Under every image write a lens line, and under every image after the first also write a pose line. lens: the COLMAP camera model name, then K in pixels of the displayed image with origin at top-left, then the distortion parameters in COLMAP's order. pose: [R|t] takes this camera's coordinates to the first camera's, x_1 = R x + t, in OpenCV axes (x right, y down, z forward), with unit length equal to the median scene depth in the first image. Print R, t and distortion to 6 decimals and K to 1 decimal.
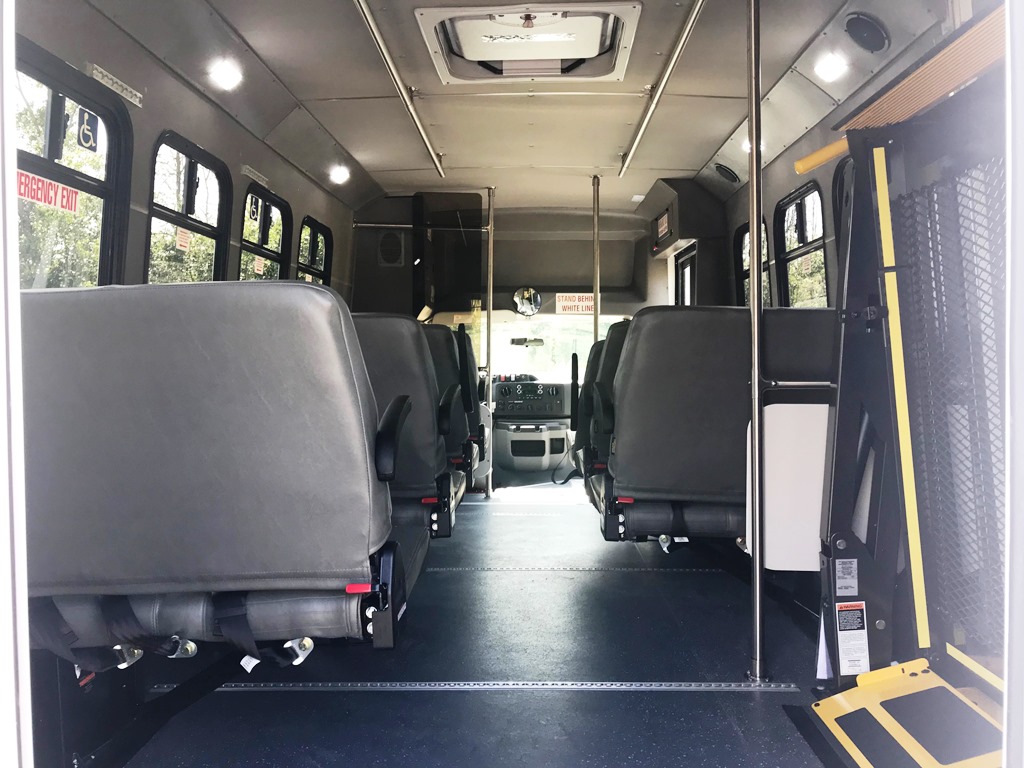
lens RADIAL K [[840.8, 0, 516.3], [0, 840.8, 385.5], [0, 0, 1]] dist [0.051003, -0.074141]
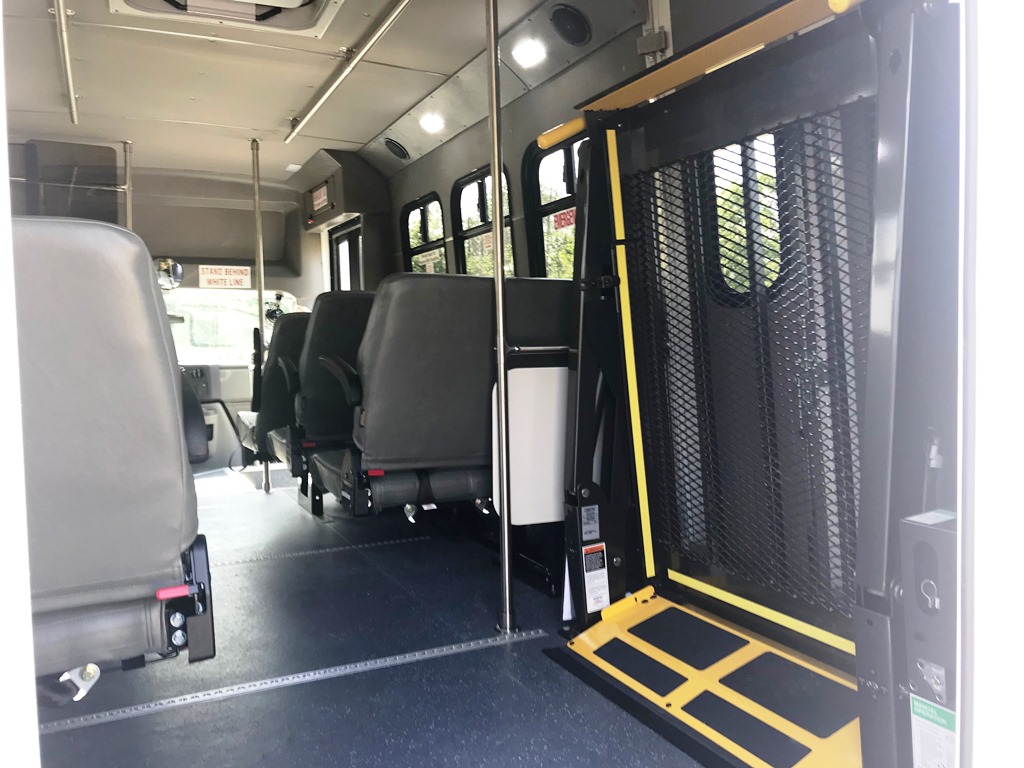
lens RADIAL K [[844.5, 0, 510.2], [0, 844.5, 377.0], [0, 0, 1]] dist [0.069739, -0.076464]
pose [[0.894542, -0.035349, 0.445584, -0.168774], [0.030969, 0.999374, 0.017111, 0.014476], [-0.445909, -0.001507, 0.895077, 0.058417]]
